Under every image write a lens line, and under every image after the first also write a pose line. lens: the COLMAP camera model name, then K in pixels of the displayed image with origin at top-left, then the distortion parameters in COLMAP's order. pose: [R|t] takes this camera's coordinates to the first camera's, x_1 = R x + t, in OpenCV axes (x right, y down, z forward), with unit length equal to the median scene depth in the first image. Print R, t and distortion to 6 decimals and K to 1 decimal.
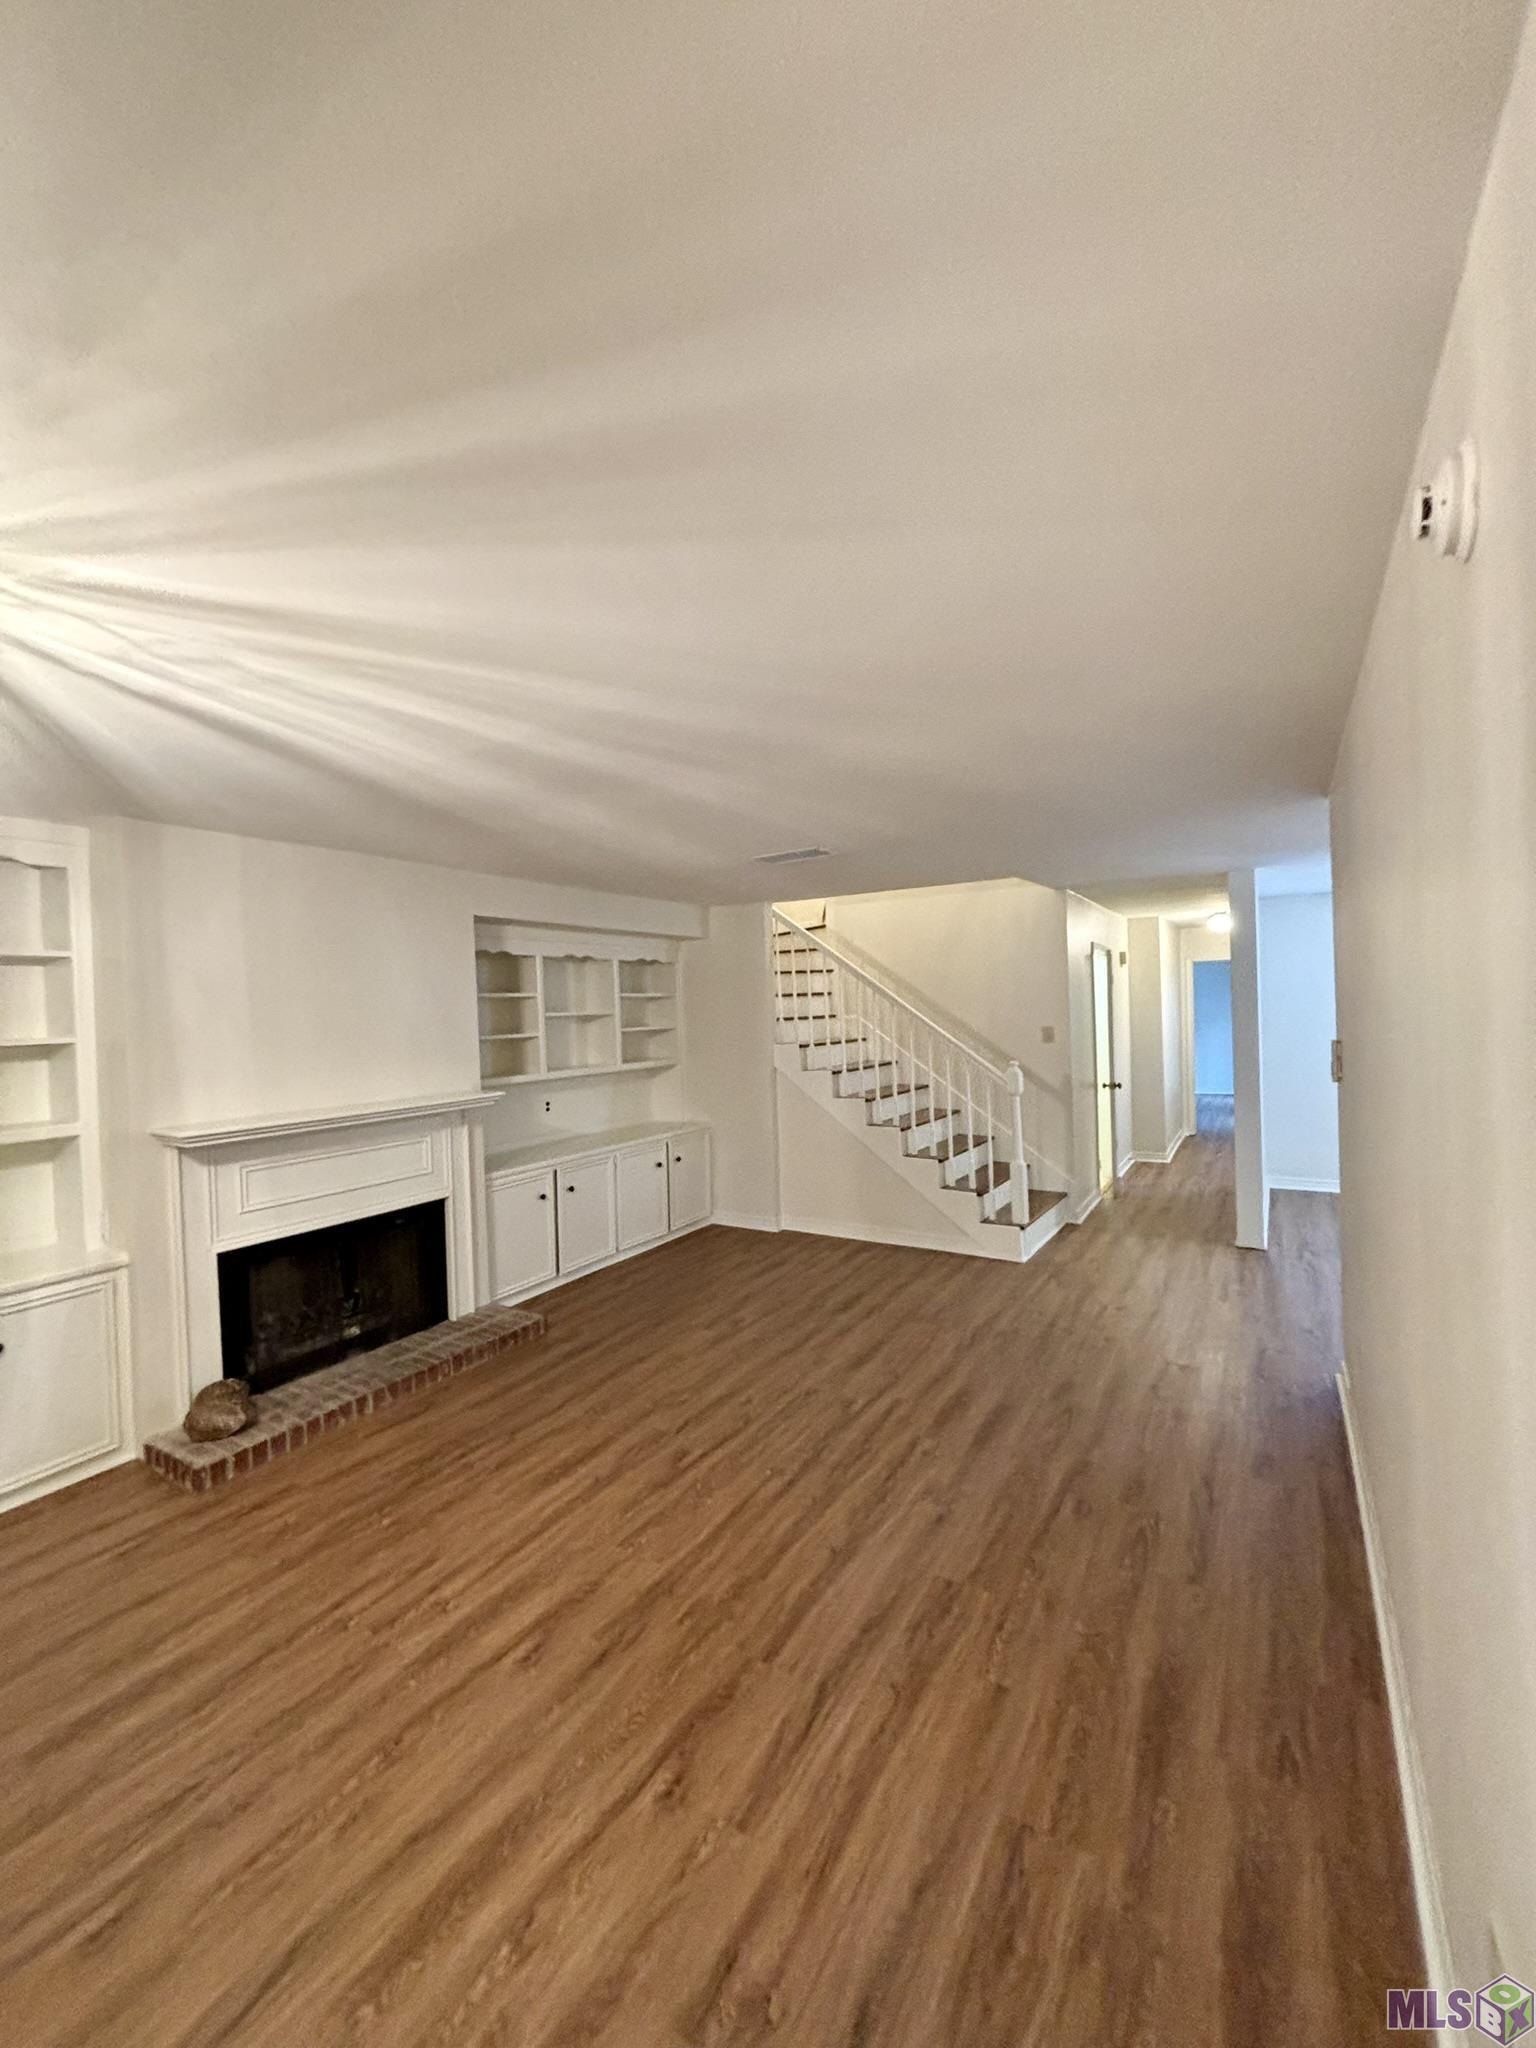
lens RADIAL K [[829.8, 0, 768.0], [0, 829.8, 1024.0], [0, 0, 1]] dist [0.016269, -0.000326]
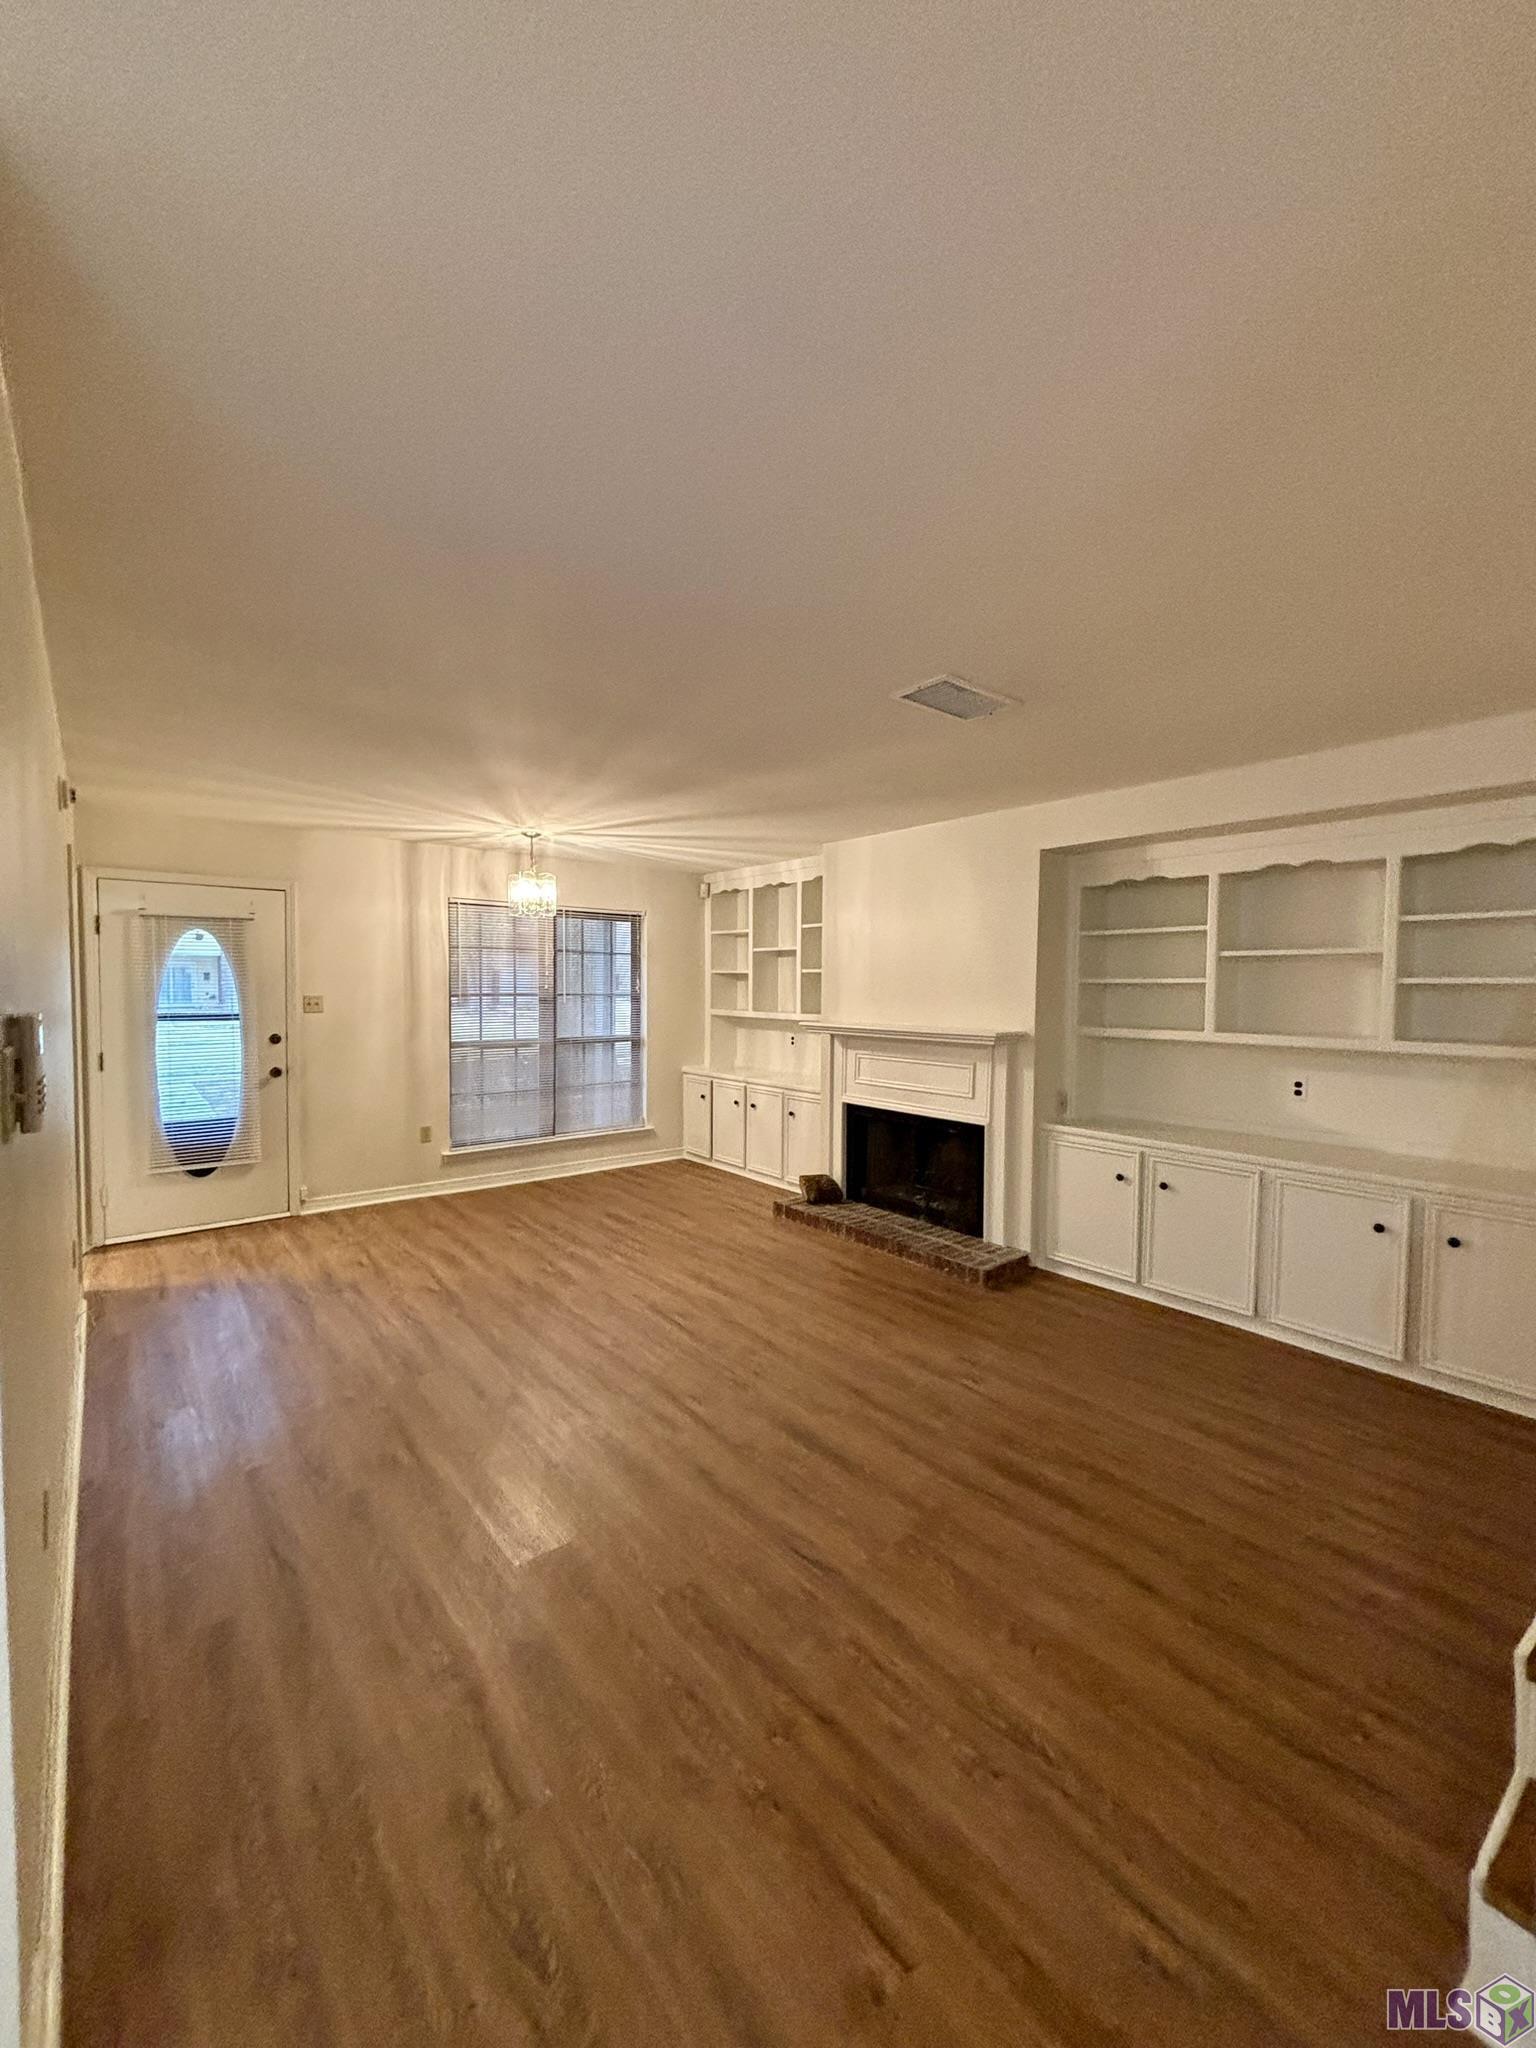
lens RADIAL K [[829.8, 0, 768.0], [0, 829.8, 1024.0], [0, 0, 1]] dist [0.016269, -0.000326]
pose [[-0.329763, 0.076330, -0.940973, 0.746558], [-0.012556, 0.996283, 0.085217, -0.009473], [0.943980, 0.039916, -0.327579, 1.158089]]
